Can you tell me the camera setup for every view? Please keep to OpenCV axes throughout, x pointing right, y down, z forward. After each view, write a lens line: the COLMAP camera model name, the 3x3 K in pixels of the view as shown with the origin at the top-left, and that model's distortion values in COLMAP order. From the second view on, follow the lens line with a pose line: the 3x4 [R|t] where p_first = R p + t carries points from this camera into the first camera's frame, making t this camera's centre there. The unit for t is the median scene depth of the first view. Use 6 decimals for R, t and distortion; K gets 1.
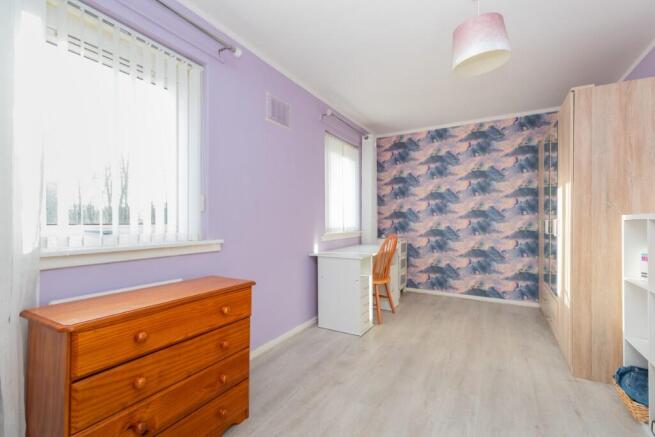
lens RADIAL K [[299.2, 0, 332.6], [0, 299.2, 221.8], [0, 0, 1]] dist [0.010937, -0.000449]
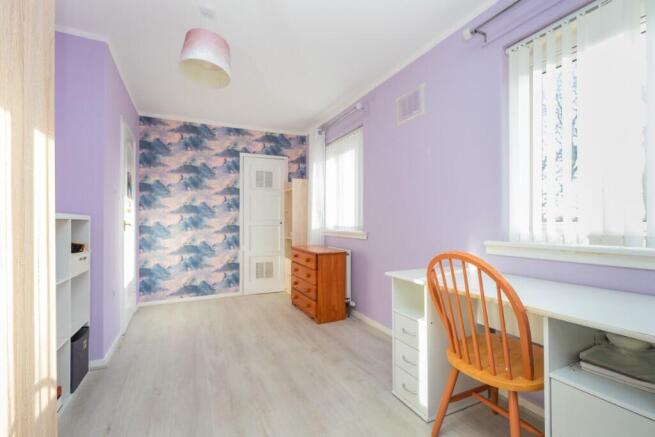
lens RADIAL K [[299.2, 0, 328.5], [0, 299.2, 219.0], [0, 0, 1]] dist [0.010937, -0.000449]
pose [[-0.581481, -0.006612, -0.813533, 0.991615], [0.005074, 0.999918, -0.011754, 0.007603], [0.813544, -0.010963, -0.581400, 1.761826]]
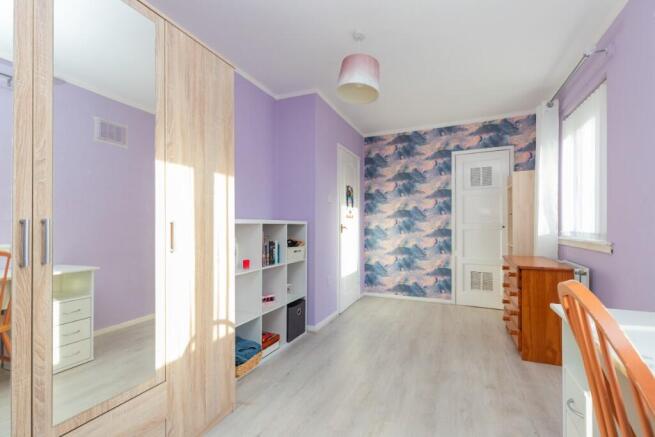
lens RADIAL K [[299.2, 0, 320.3], [0, 299.2, 222.8], [0, 0, 1]] dist [0.010937, -0.000449]
pose [[-0.997156, 0.000331, -0.075371, 0.648546], [0.001251, 0.999925, -0.012167, 0.004756], [0.075361, -0.012227, -0.997081, 1.942198]]
